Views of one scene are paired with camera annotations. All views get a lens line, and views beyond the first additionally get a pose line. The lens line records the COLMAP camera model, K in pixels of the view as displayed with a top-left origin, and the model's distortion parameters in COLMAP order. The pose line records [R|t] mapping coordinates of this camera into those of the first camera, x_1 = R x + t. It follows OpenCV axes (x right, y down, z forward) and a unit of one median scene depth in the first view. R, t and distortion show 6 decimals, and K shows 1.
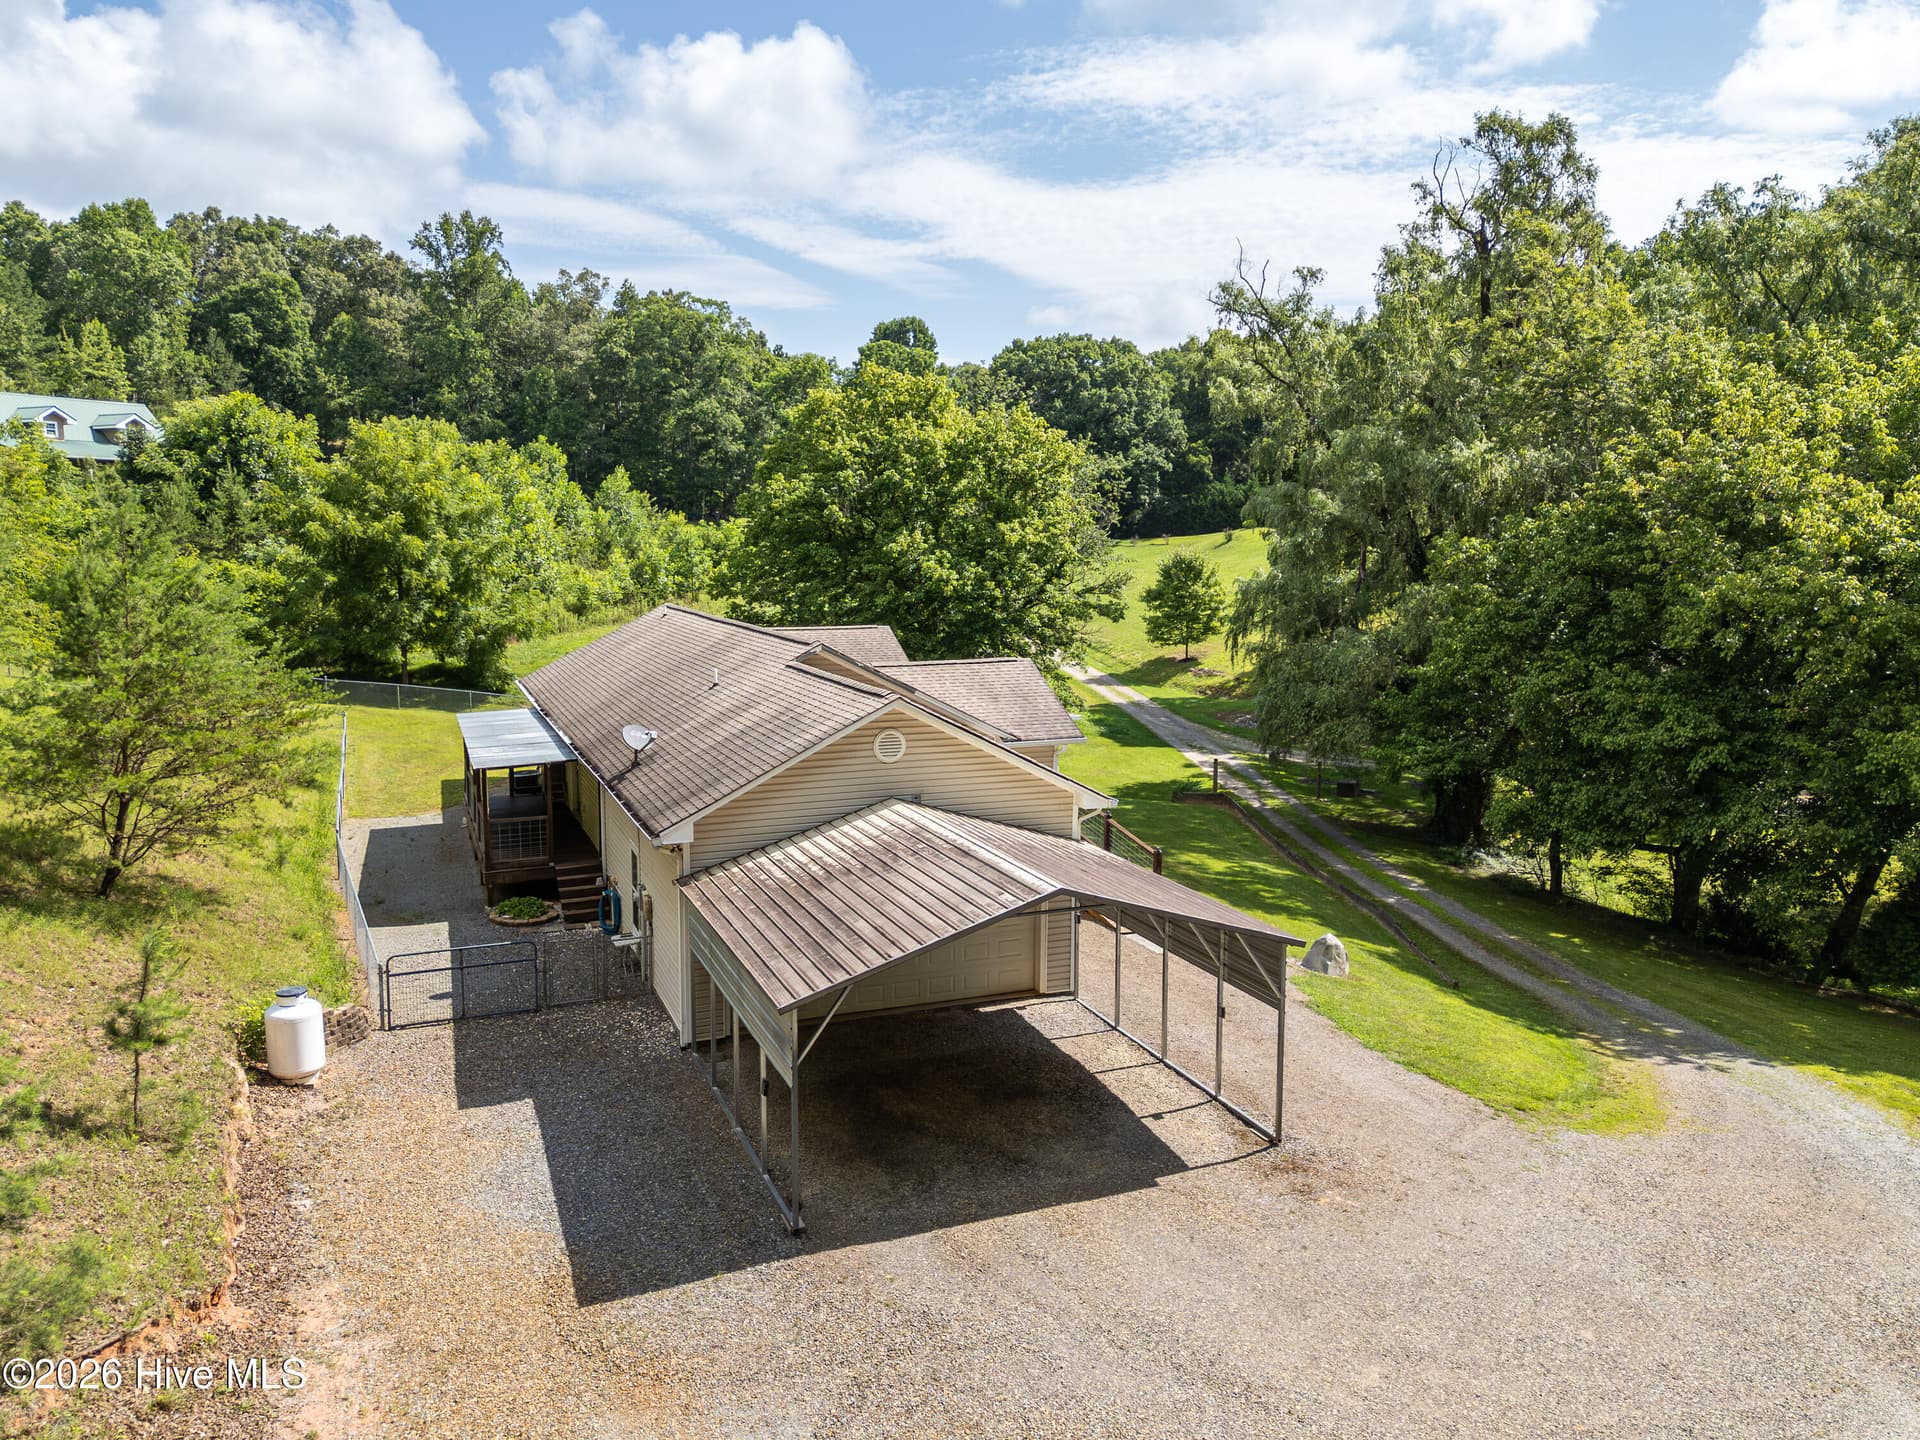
lens RADIAL K [[1421.7, 0, 967.7], [0, 1421.7, 720.0], [0, 0, 1]] dist [0.057853, -0.044241]
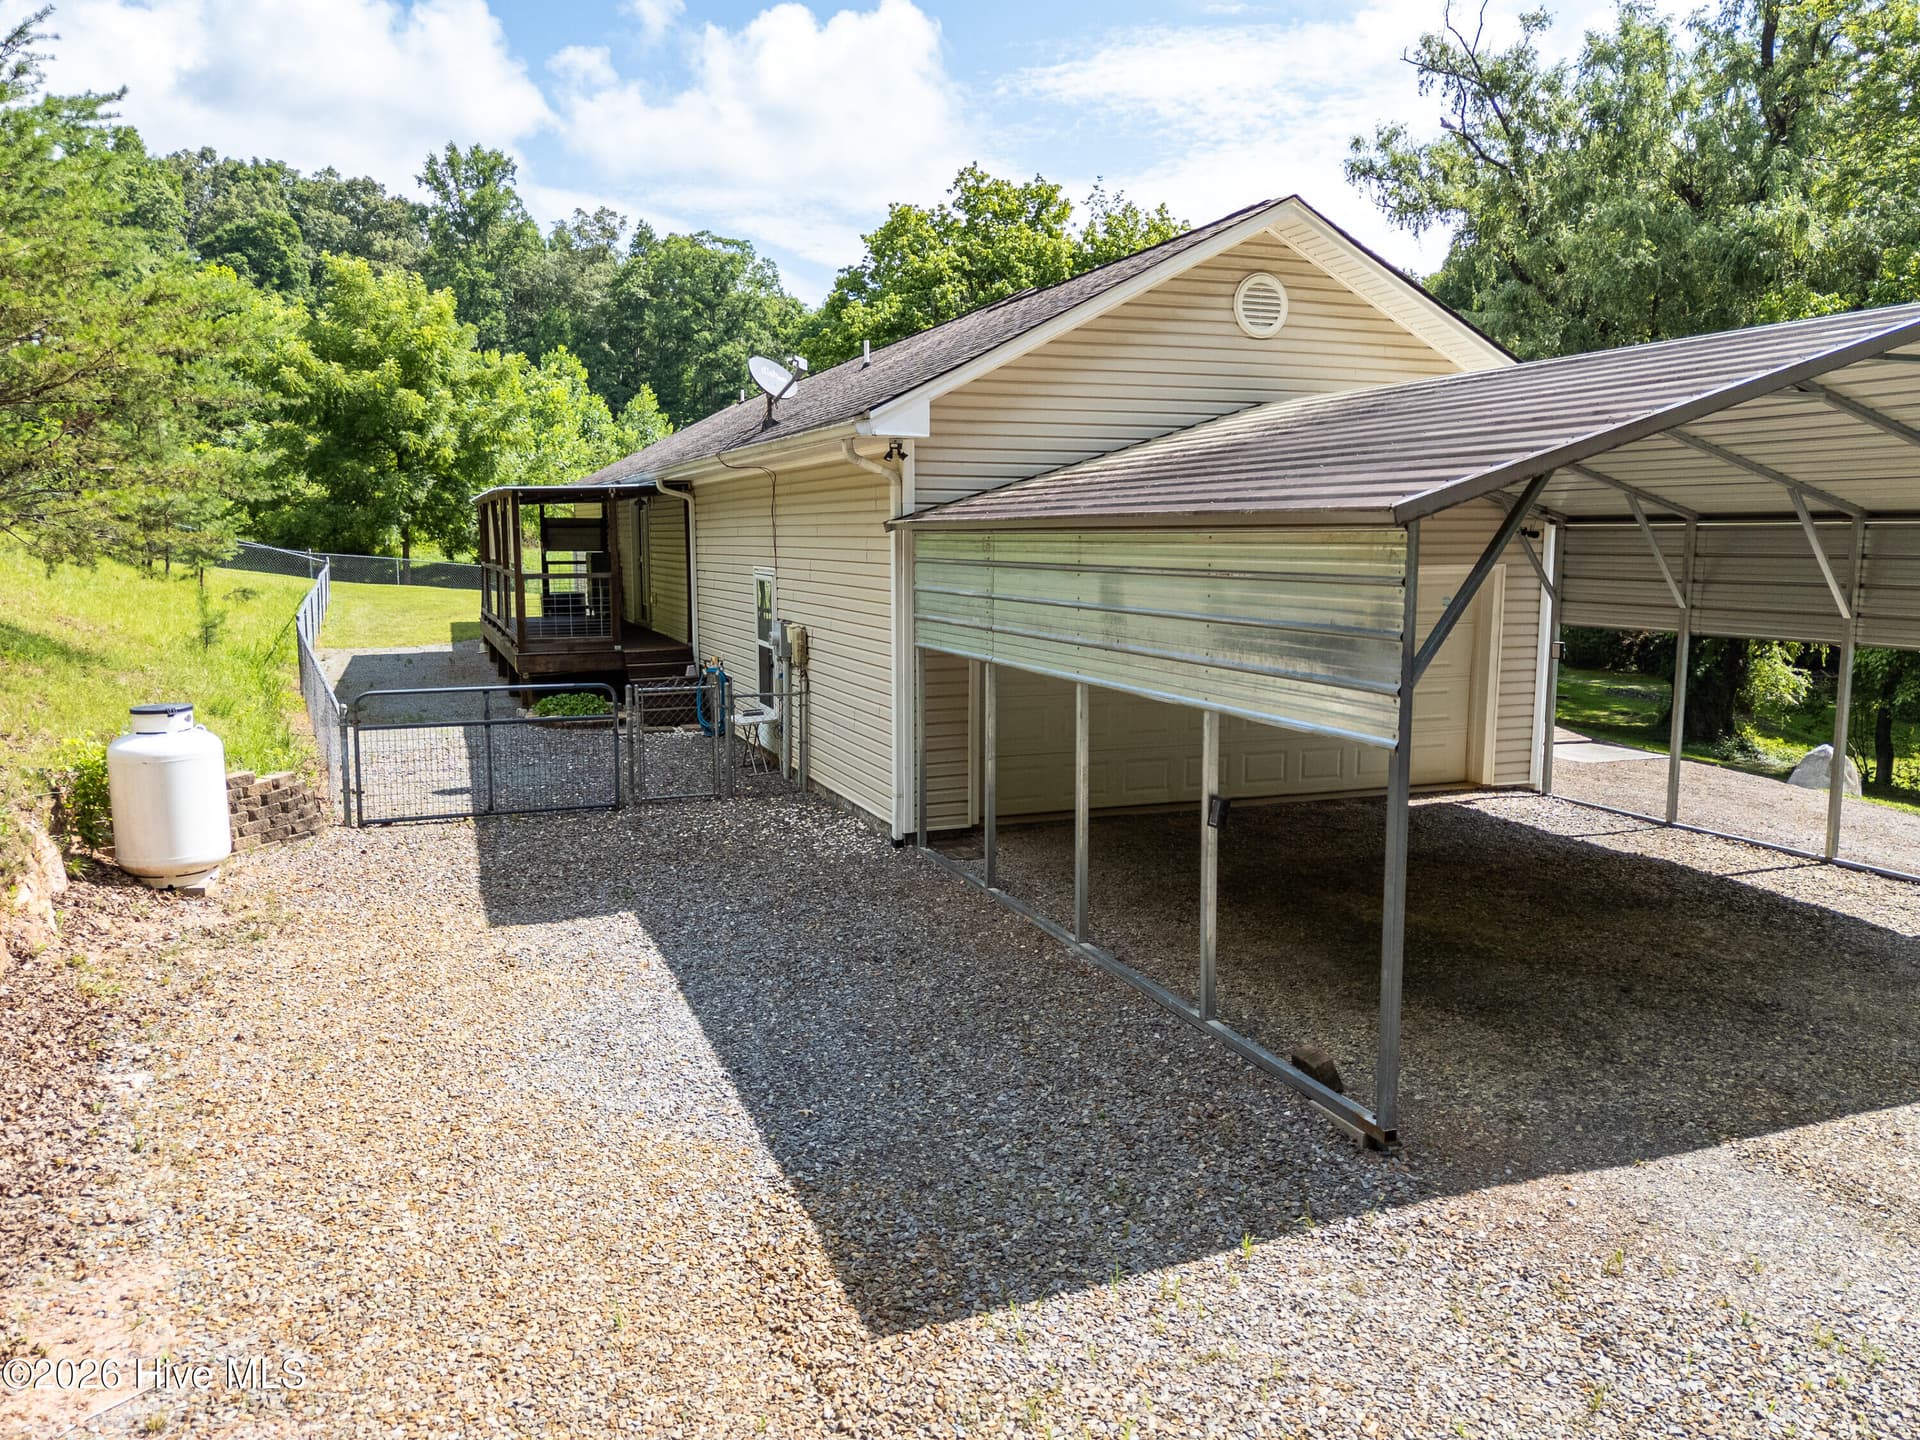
lens RADIAL K [[1421.7, 0, 962.5], [0, 1421.7, 725.9], [0, 0, 1]] dist [0.057853, -0.044241]
pose [[0.999965, -0.000731, -0.008323, -0.059093], [0.000740, 0.999999, 0.001092, 0.063992], [0.008323, -0.001098, 0.999965, 0.160409]]
